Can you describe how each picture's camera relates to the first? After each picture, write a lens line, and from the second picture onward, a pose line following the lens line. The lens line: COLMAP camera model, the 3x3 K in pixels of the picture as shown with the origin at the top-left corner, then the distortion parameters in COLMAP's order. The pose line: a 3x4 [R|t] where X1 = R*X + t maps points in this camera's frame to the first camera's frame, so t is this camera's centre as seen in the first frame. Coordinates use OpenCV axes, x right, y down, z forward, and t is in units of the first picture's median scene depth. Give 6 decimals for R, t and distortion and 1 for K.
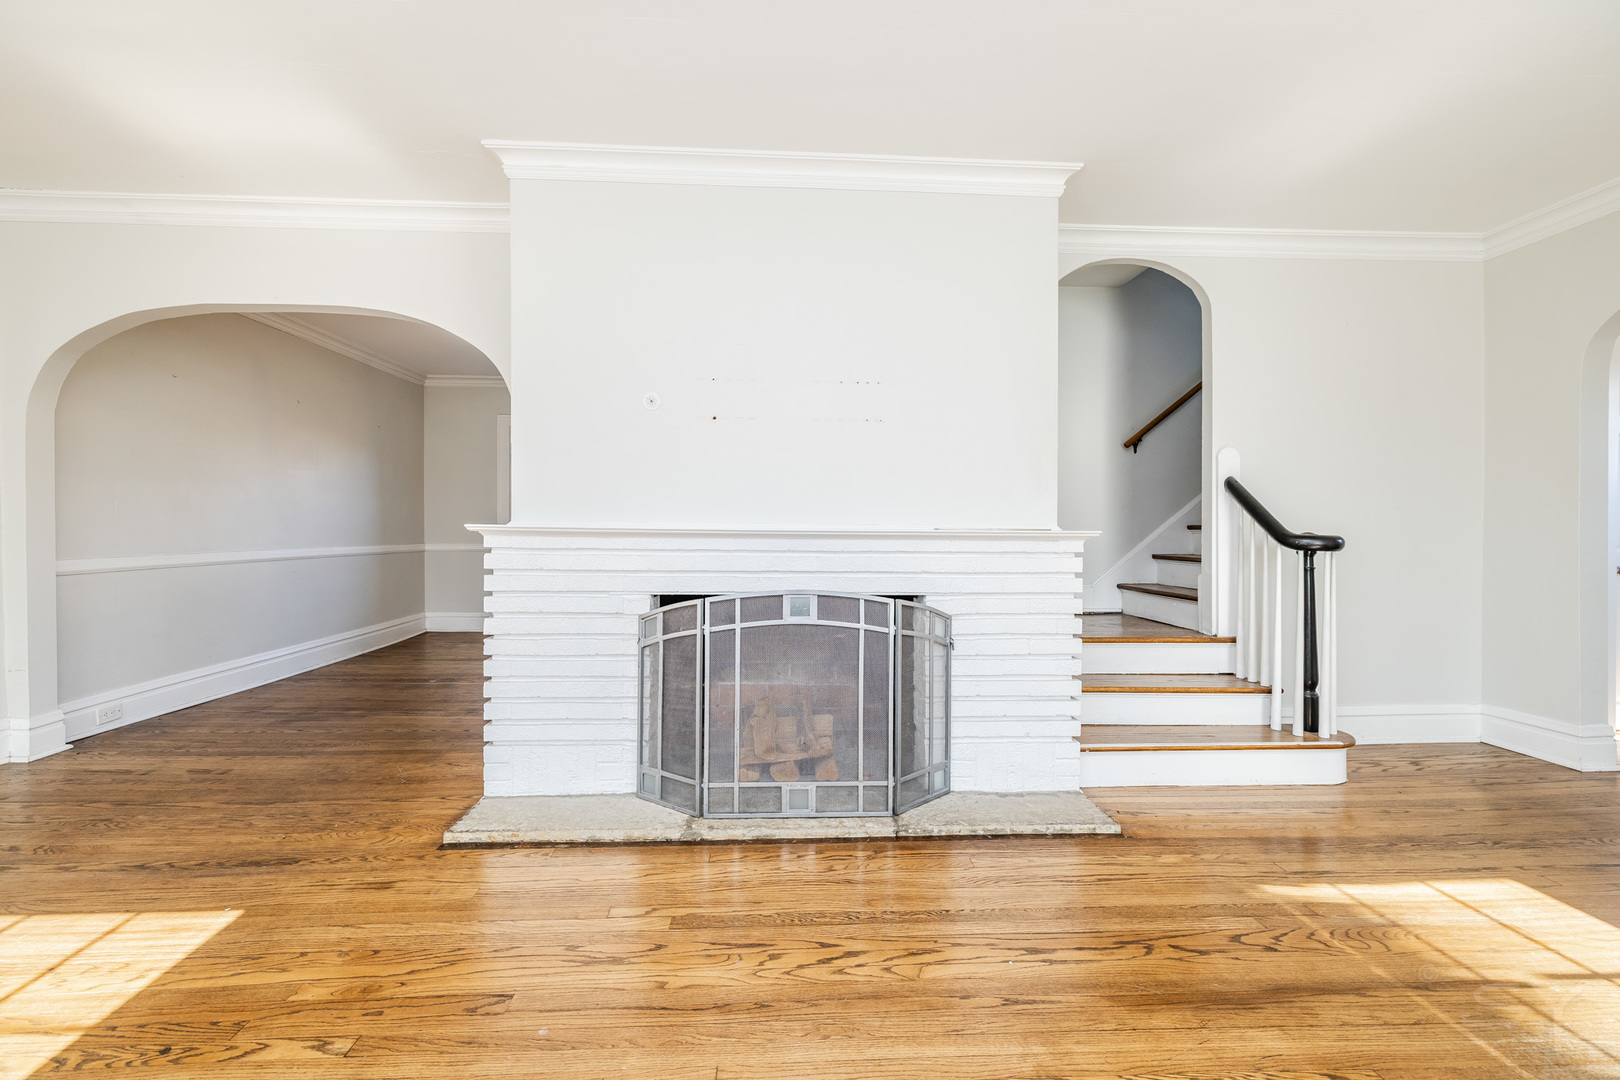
lens RADIAL K [[677.7, 0, 810.0], [0, 677.7, 540.0], [0, 0, 1]] dist [0.001389, 0.000077]
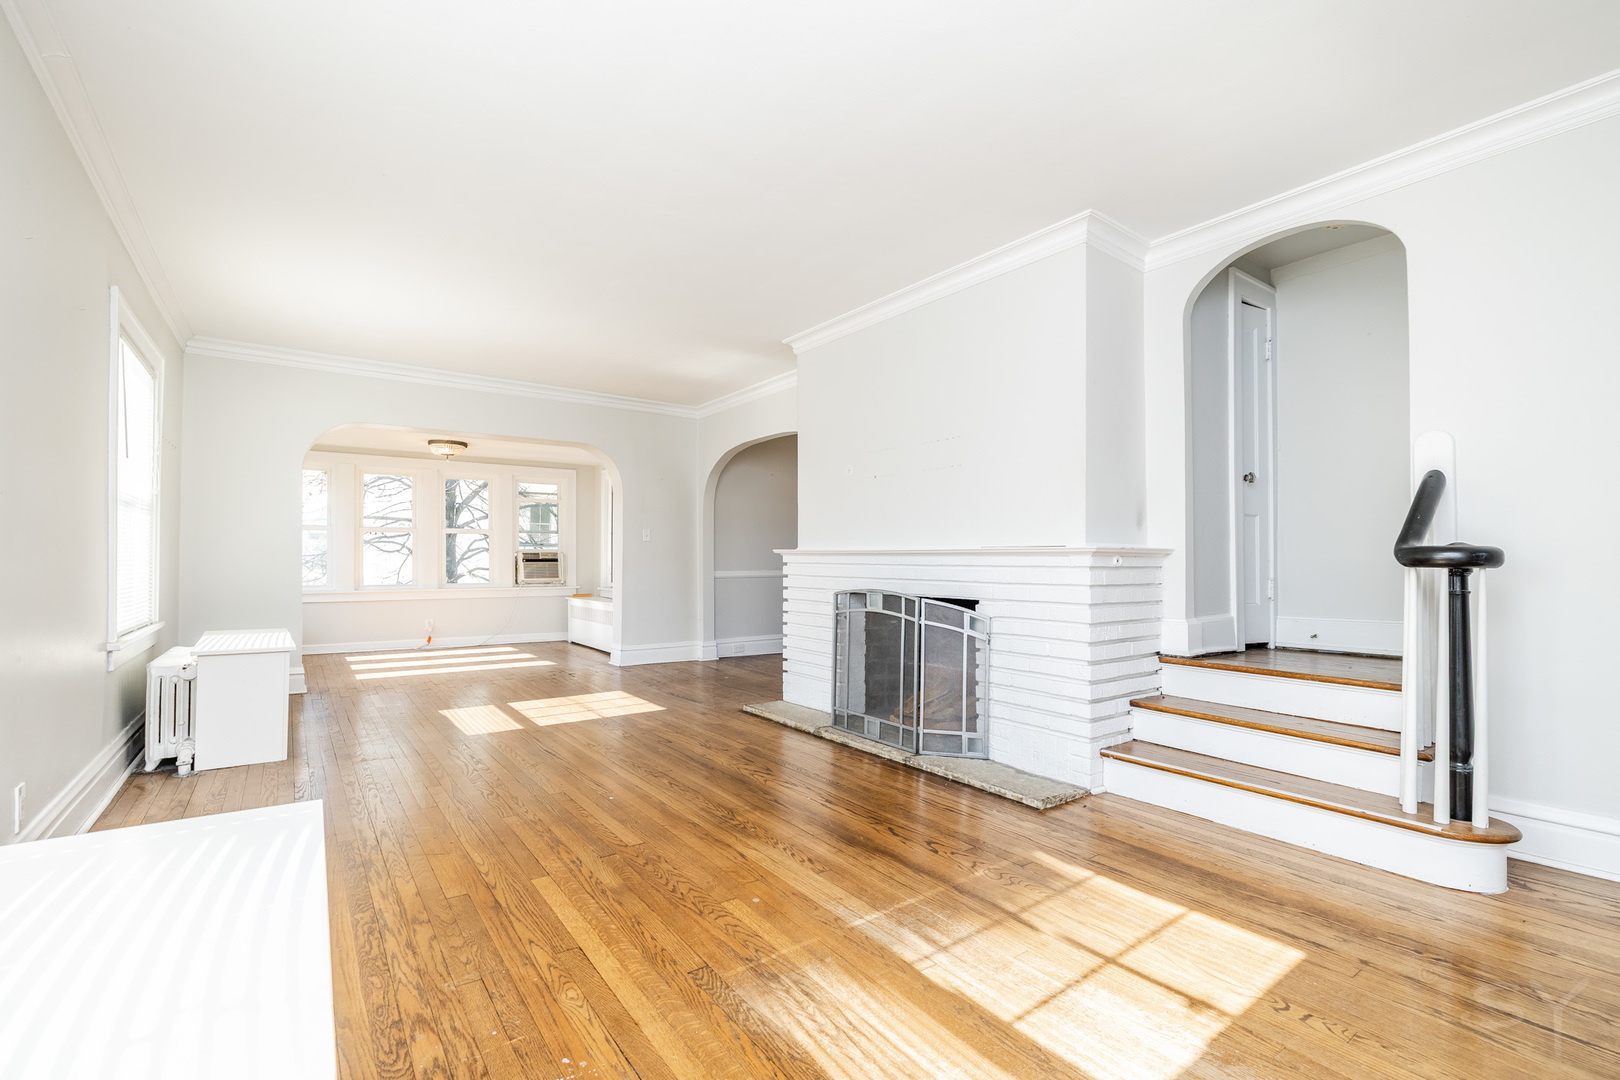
lens RADIAL K [[736.6, 0, 806.2], [0, 736.6, 561.1], [0, 0, 1]] dist [-0.001284, -0.000299]
pose [[0.537633, -0.003376, -0.843172, 1.205778], [-0.010217, 0.999892, -0.010518, 0.027624], [0.843117, 0.014269, 0.537541, -0.010351]]
